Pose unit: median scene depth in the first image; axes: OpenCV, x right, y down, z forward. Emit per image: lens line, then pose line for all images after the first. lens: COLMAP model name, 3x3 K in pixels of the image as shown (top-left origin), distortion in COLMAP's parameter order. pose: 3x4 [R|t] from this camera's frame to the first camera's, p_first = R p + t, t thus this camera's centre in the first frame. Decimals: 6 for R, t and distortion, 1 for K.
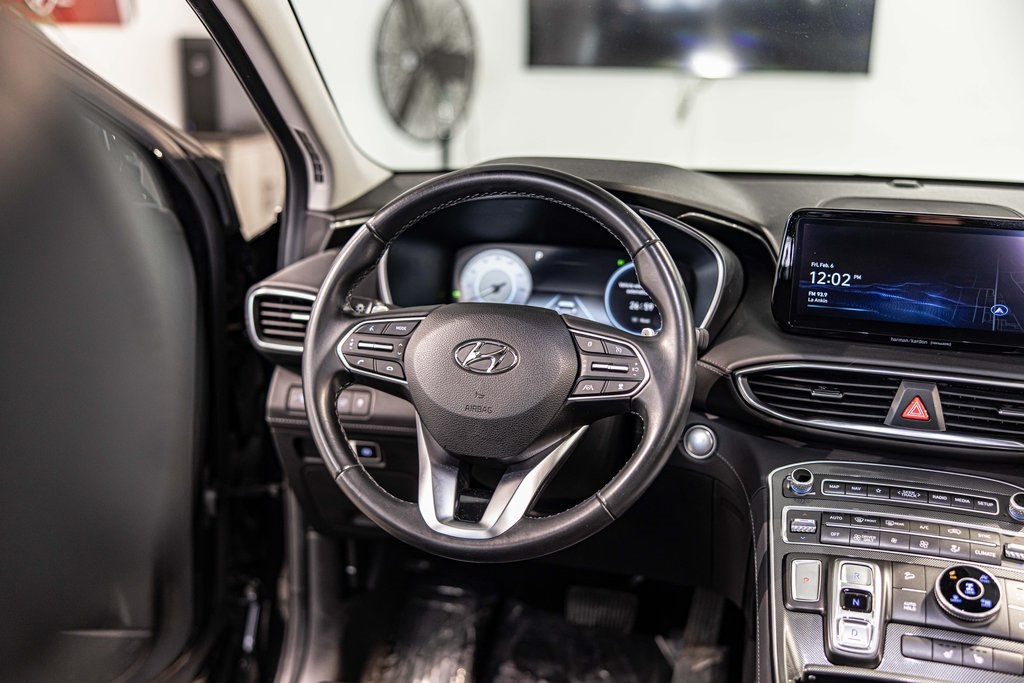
lens RADIAL K [[1095.8, 0, 512.0], [0, 1095.8, 341.5], [0, 0, 1]] dist [-0.018663, -0.001004]
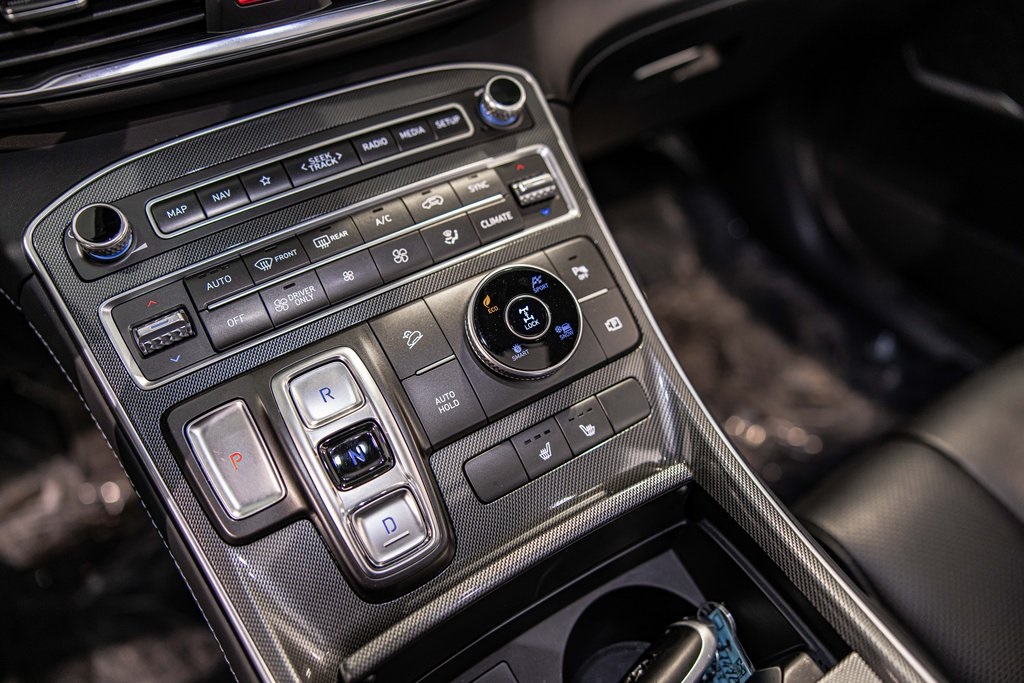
lens RADIAL K [[747.0, 0, 512.0], [0, 747.0, 341.5], [0, 0, 1]] dist [-0.006351, -0.001798]
pose [[0.677097, -0.555766, 0.482352, 0.209427], [0.213333, 0.775559, 0.594135, 0.018946], [-0.704293, -0.299386, 0.643692, 0.686378]]
